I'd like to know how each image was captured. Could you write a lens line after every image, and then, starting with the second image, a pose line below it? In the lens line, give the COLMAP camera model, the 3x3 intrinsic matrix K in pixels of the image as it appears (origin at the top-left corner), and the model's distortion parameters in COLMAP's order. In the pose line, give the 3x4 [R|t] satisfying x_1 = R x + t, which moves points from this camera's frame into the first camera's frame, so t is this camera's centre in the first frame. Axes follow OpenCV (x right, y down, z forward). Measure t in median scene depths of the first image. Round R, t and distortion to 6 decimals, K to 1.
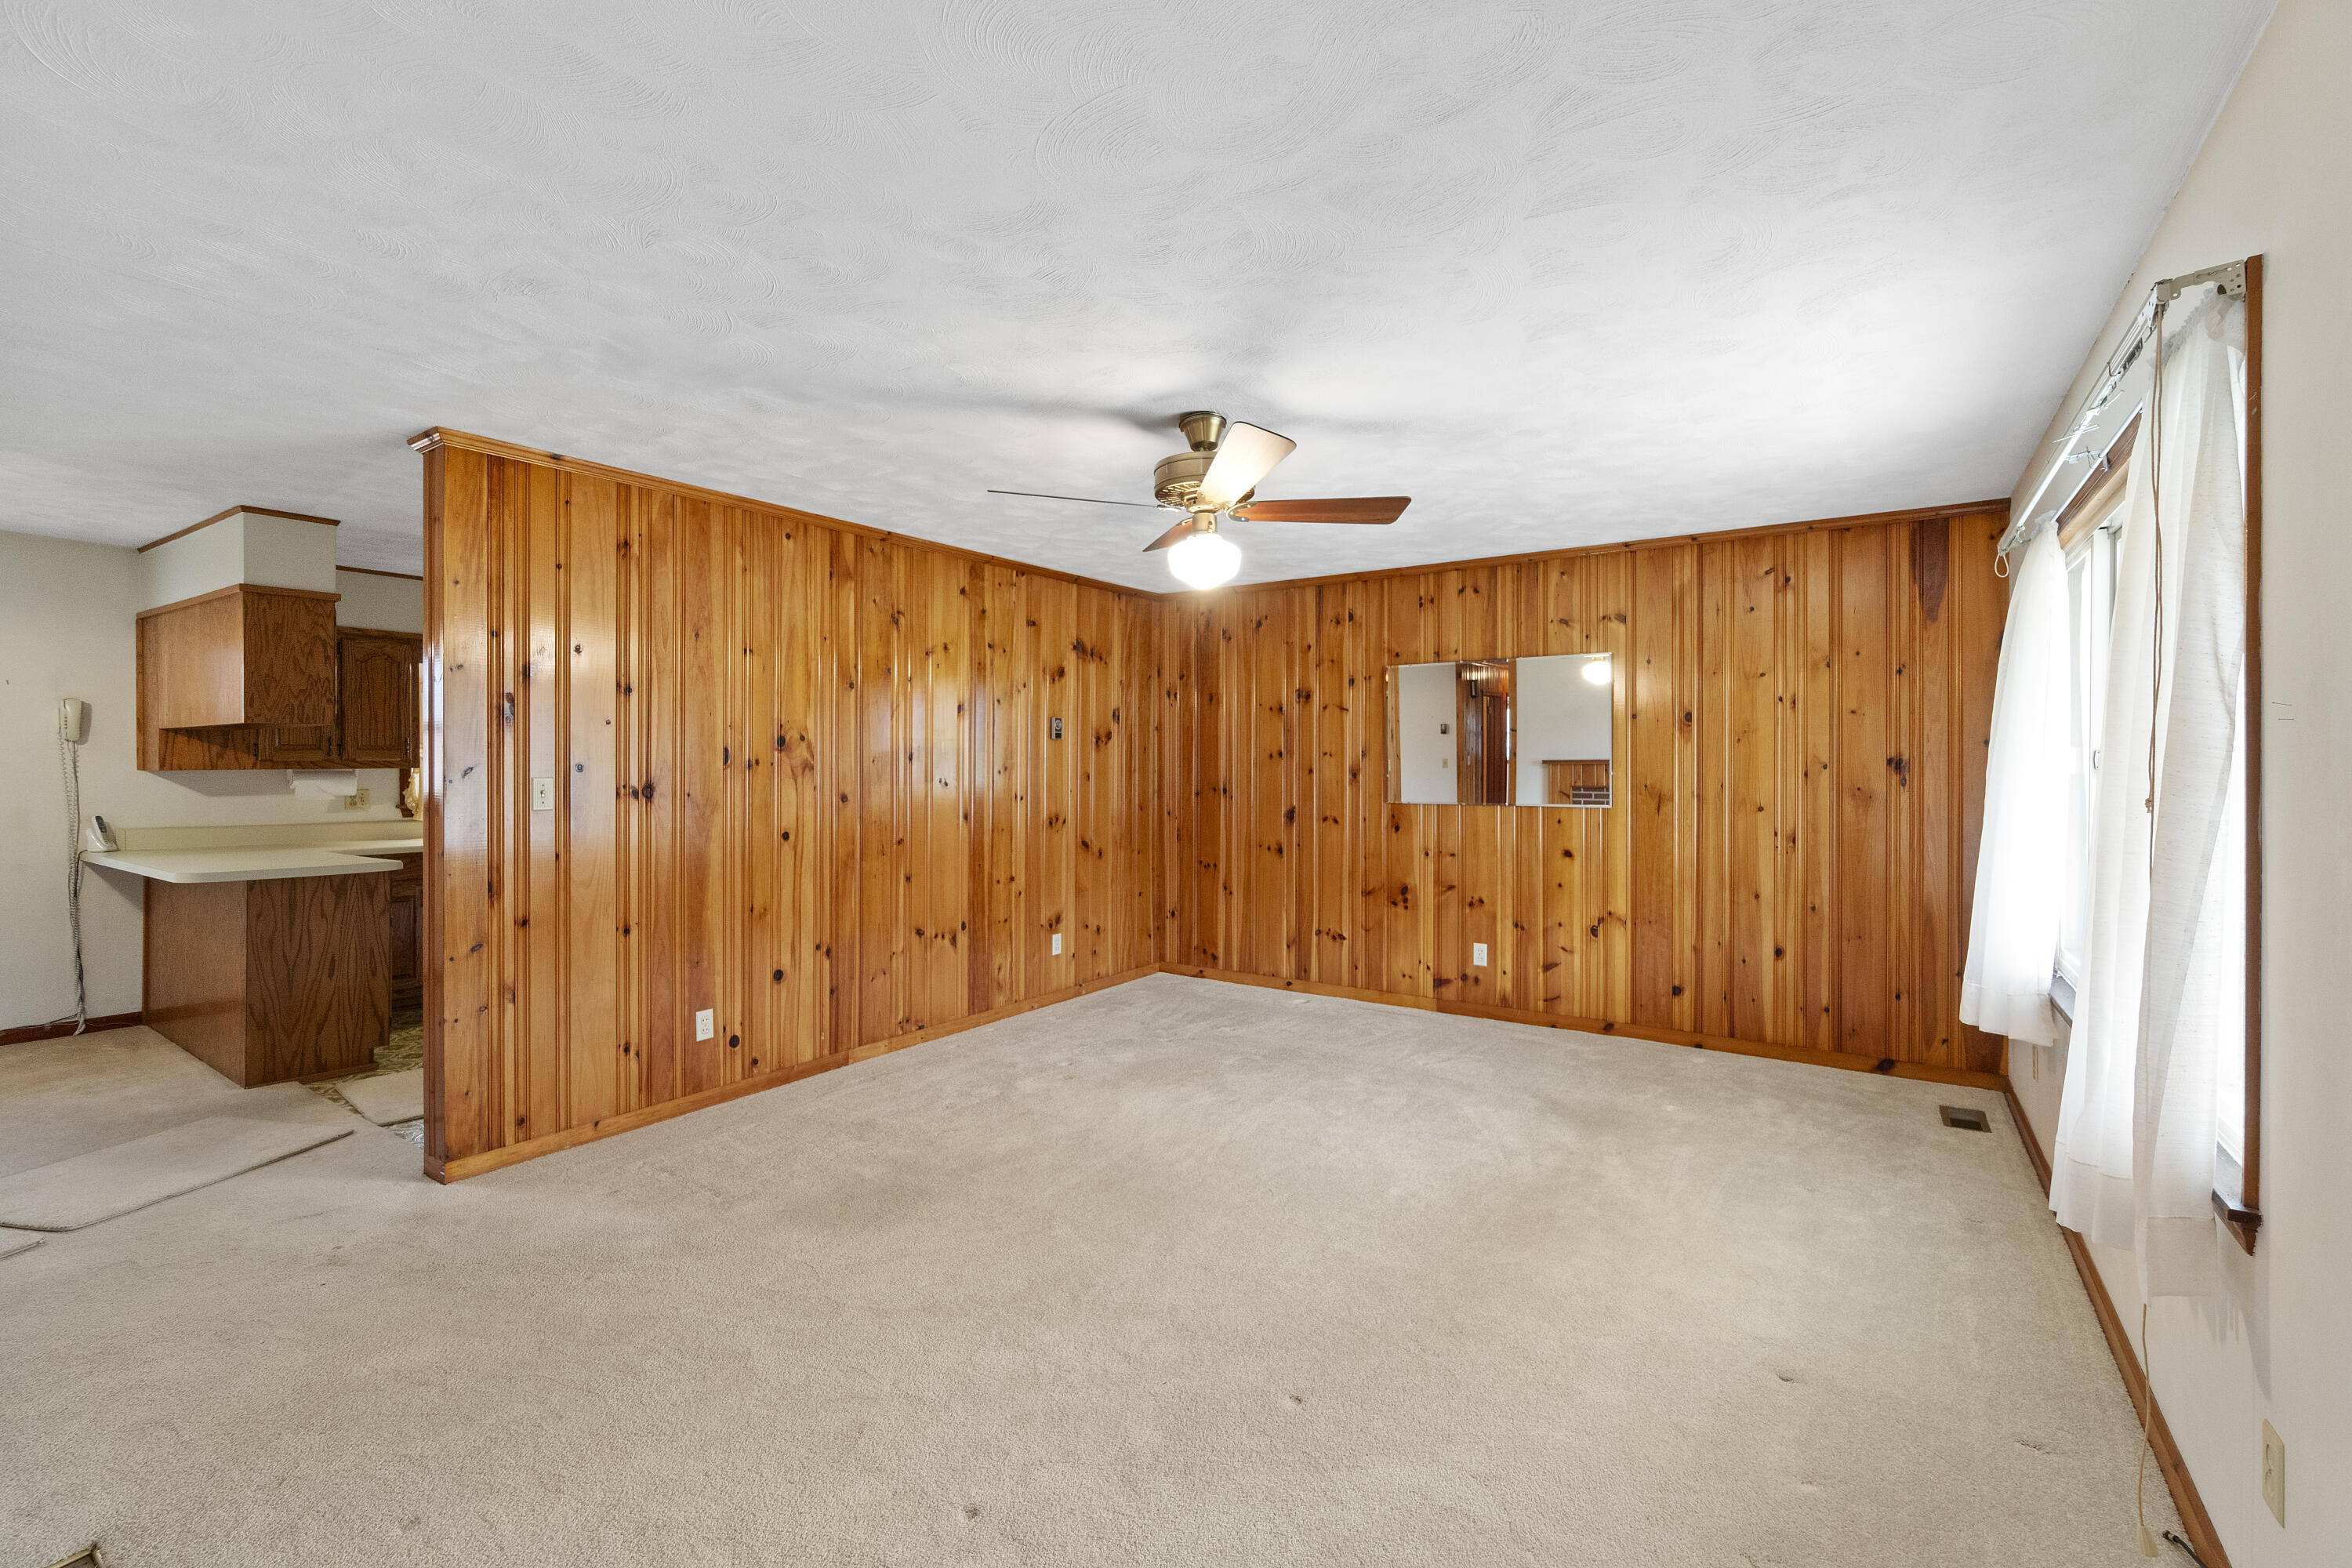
lens RADIAL K [[1021.9, 0, 1173.8], [0, 1021.9, 767.2], [0, 0, 1]] dist [-0.001422, -0.000885]
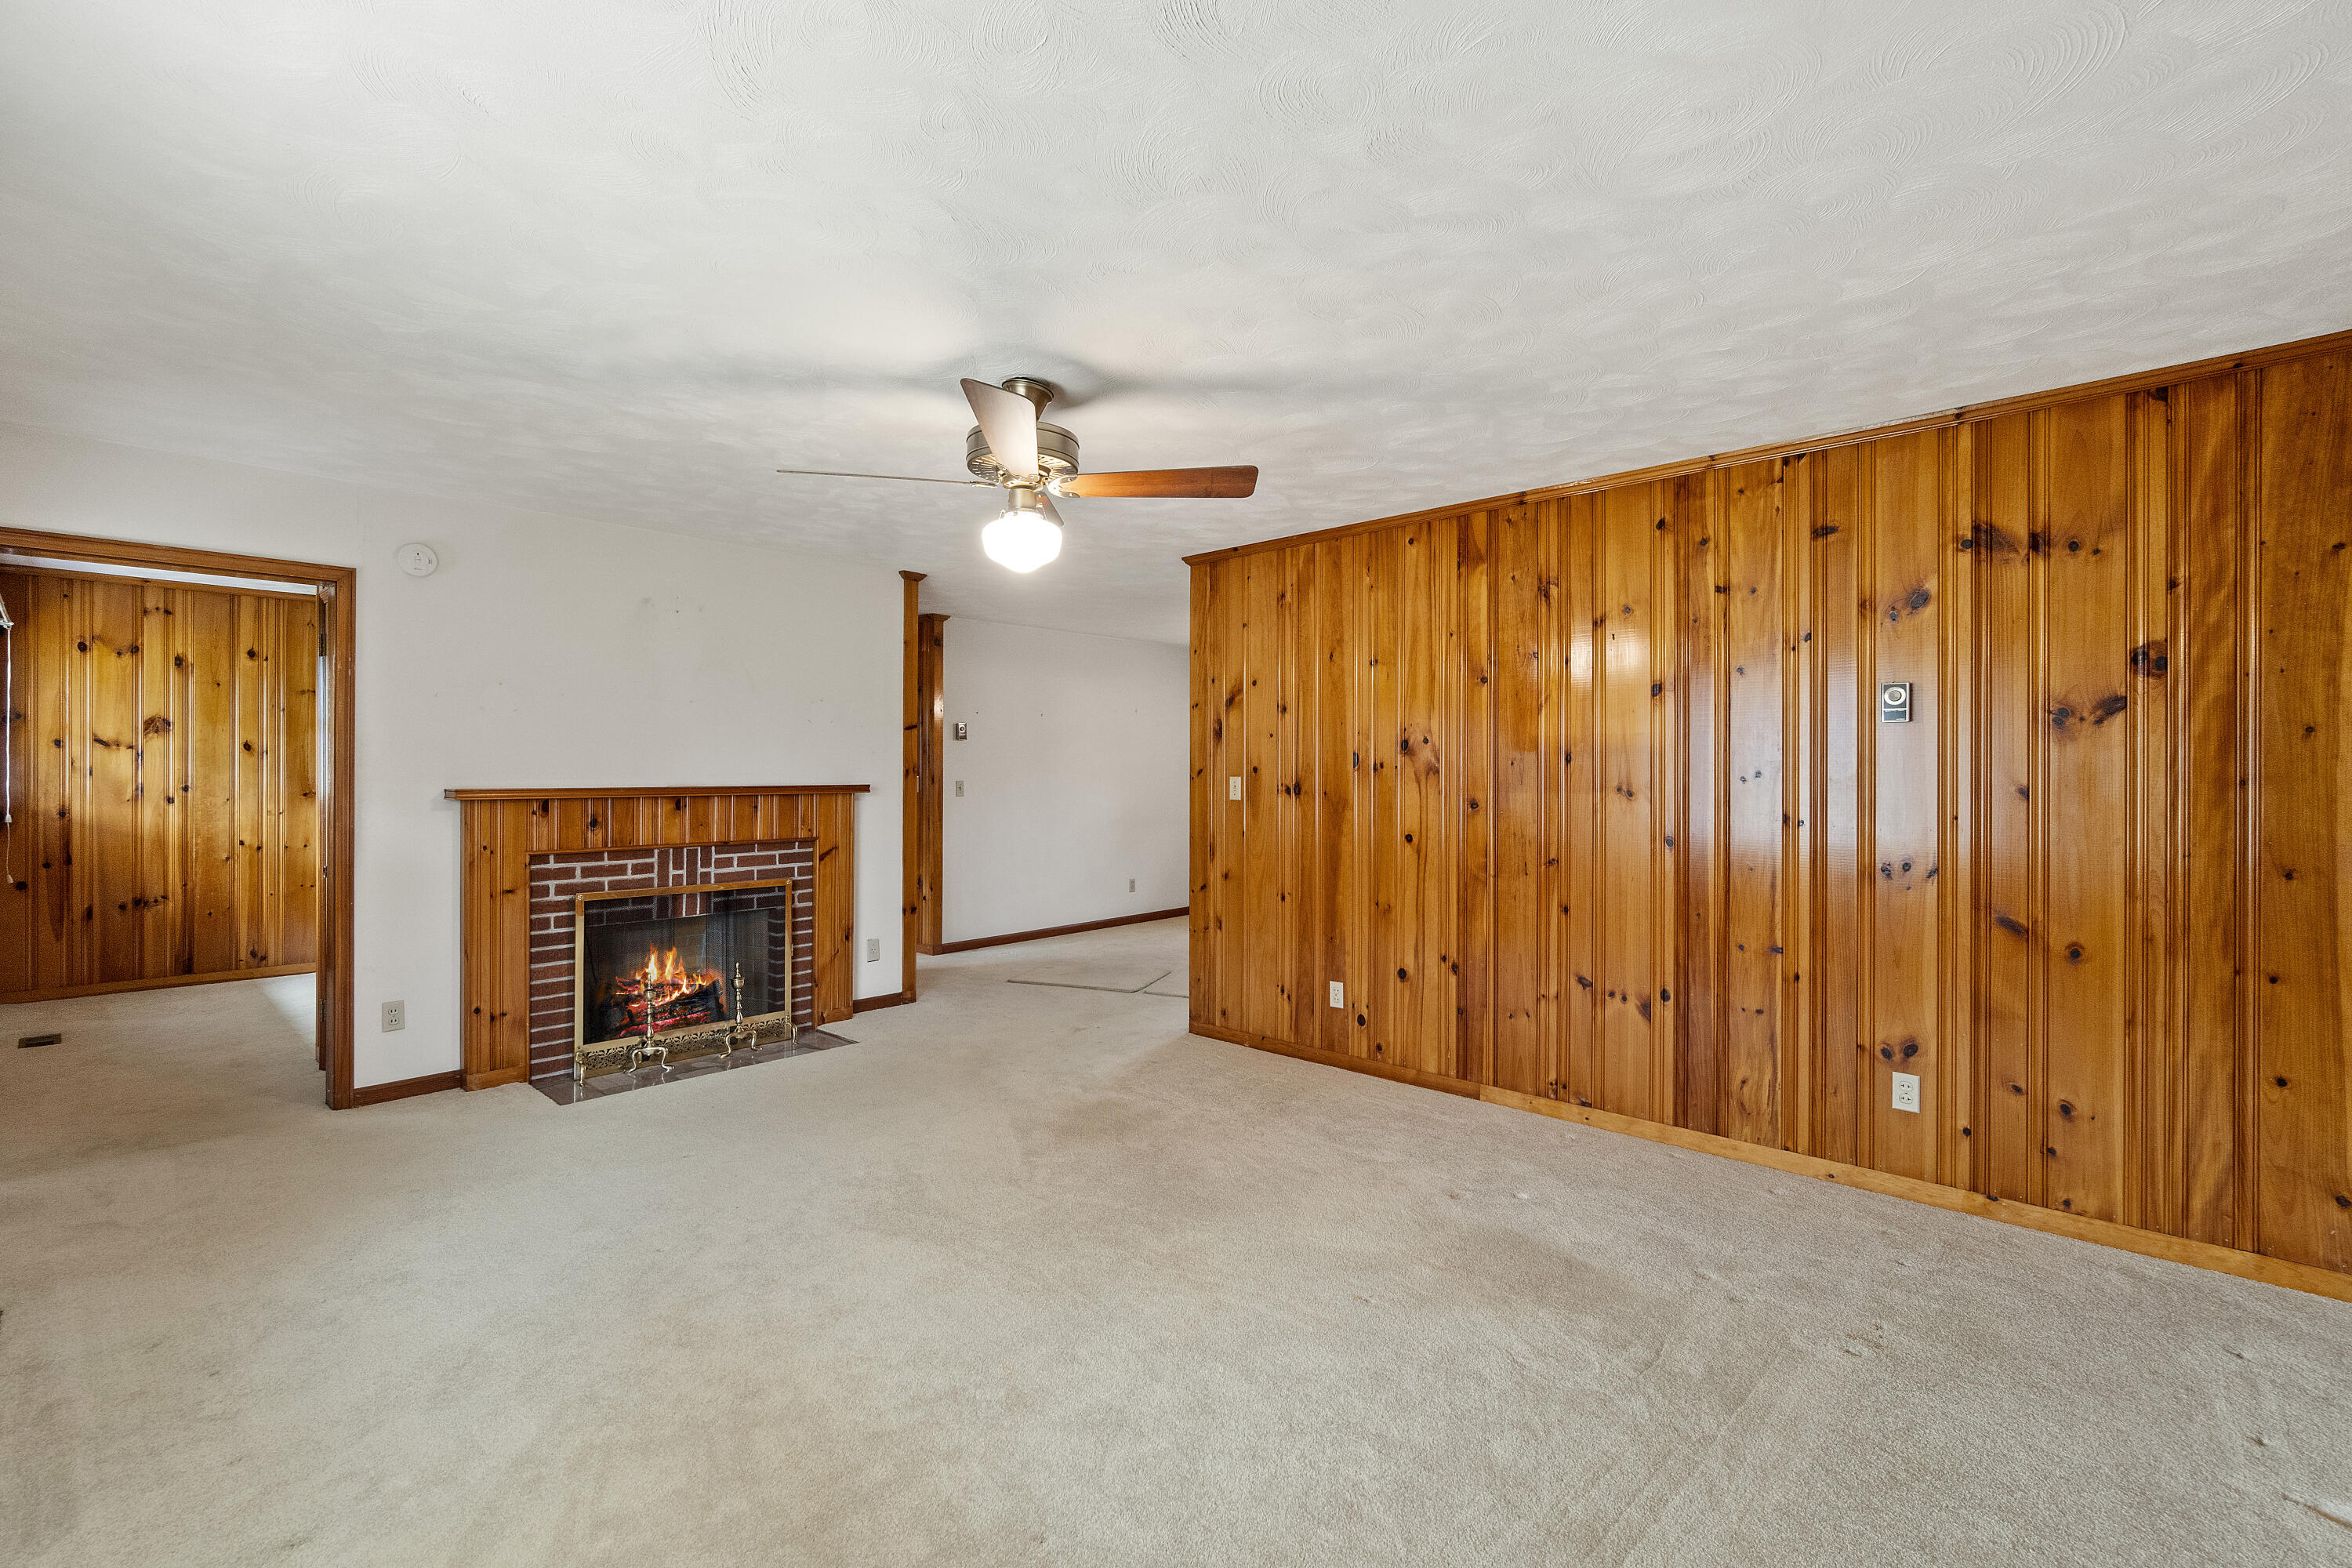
lens RADIAL K [[1021.9, 0, 1173.8], [0, 1021.9, 767.2], [0, 0, 1]] dist [-0.001422, -0.000885]
pose [[-0.145525, -0.002551, -0.989351, 0.643192], [-0.003411, 0.999992, -0.002076, -0.000288], [0.989349, 0.003072, -0.145532, 0.902287]]
